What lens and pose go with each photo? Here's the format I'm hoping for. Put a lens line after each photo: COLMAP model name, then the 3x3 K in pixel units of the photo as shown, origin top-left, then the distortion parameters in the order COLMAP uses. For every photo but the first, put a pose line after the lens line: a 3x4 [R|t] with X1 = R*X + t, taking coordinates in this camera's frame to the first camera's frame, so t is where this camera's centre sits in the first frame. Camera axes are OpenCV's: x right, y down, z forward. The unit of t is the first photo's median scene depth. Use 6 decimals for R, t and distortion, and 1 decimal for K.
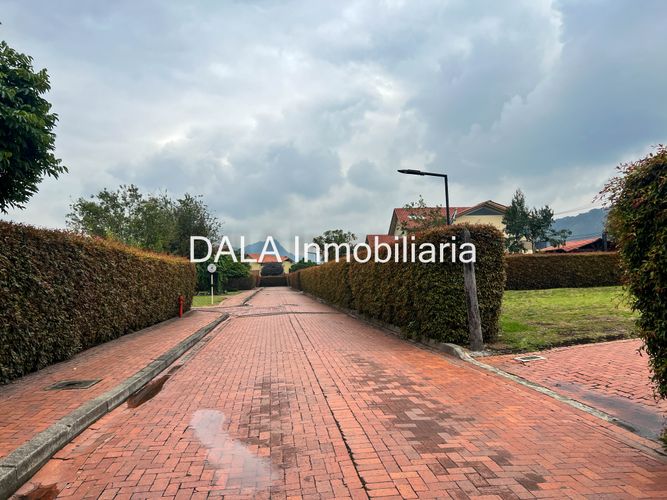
lens RADIAL K [[501.4, 0, 331.3], [0, 501.4, 249.8], [0, 0, 1]] dist [0.054495, -0.064809]
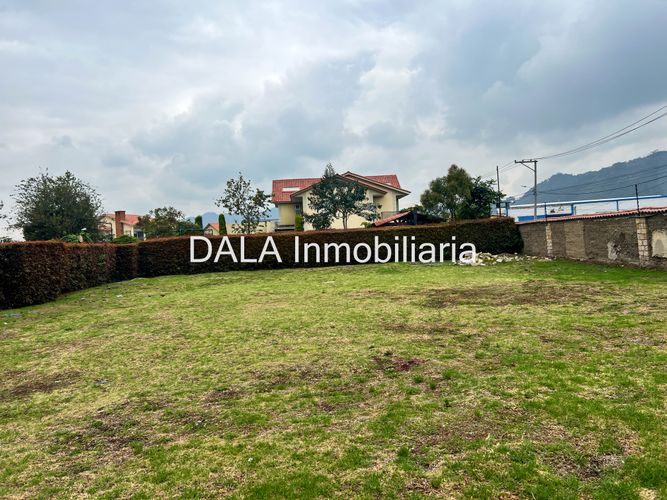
lens RADIAL K [[501.4, 0, 329.0], [0, 501.4, 241.5], [0, 0, 1]] dist [0.054495, -0.064809]
pose [[0.998863, -0.023454, -0.041514, 0.407846], [0.025801, 0.998046, 0.056913, -0.023669], [0.040098, -0.057920, 0.997516, 0.029743]]
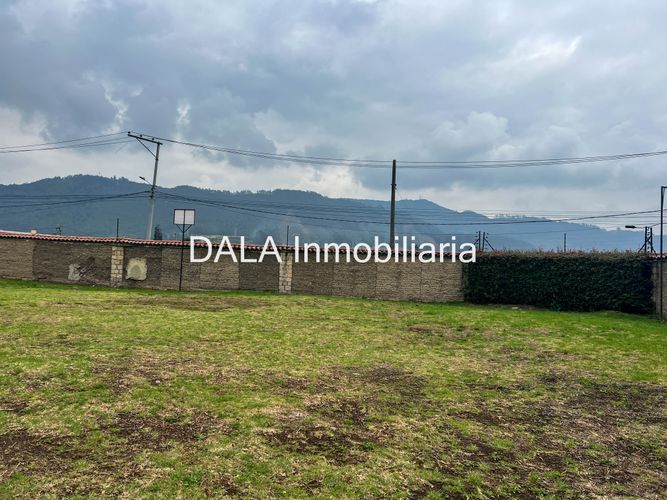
lens RADIAL K [[501.4, 0, 331.6], [0, 501.4, 250.9], [0, 0, 1]] dist [0.054495, -0.064809]
pose [[0.205915, 0.083554, 0.974996, 0.131279], [-0.116242, 0.991382, -0.060408, 0.004751], [-0.971641, -0.100896, 0.213853, 0.184001]]
